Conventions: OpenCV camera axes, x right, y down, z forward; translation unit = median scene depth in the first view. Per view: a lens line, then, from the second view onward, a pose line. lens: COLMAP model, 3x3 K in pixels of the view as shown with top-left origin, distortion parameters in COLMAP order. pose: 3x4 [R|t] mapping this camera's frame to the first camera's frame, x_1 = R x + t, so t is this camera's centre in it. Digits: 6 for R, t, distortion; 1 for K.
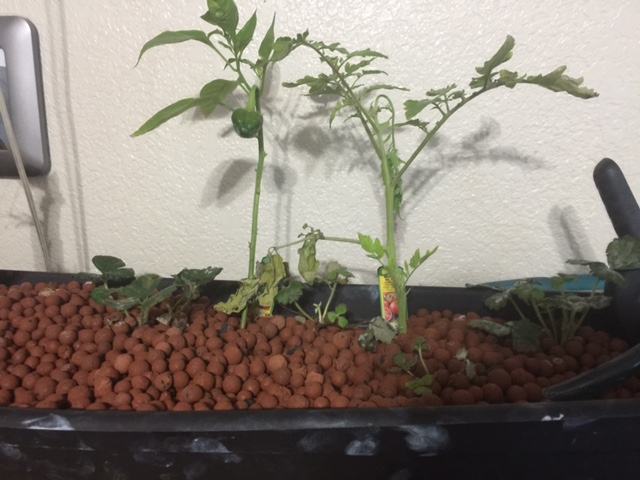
lens RADIAL K [[548.1, 0, 320.5], [0, 548.1, 240.2], [0, 0, 1]] dist [0.009267, 0.003274]
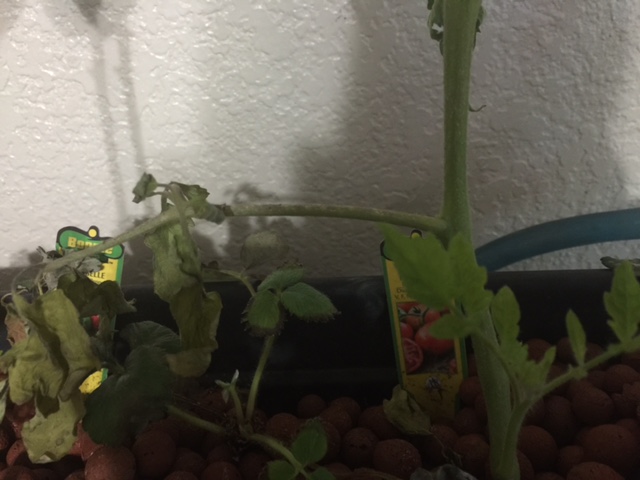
lens RADIAL K [[548.1, 0, 319.2], [0, 548.1, 237.8], [0, 0, 1]] dist [0.009267, 0.003274]
pose [[0.981559, -0.112232, 0.154744, 0.006175], [0.062676, 0.953705, 0.294139, -0.052872], [-0.180592, -0.279016, 0.943152, 0.559793]]
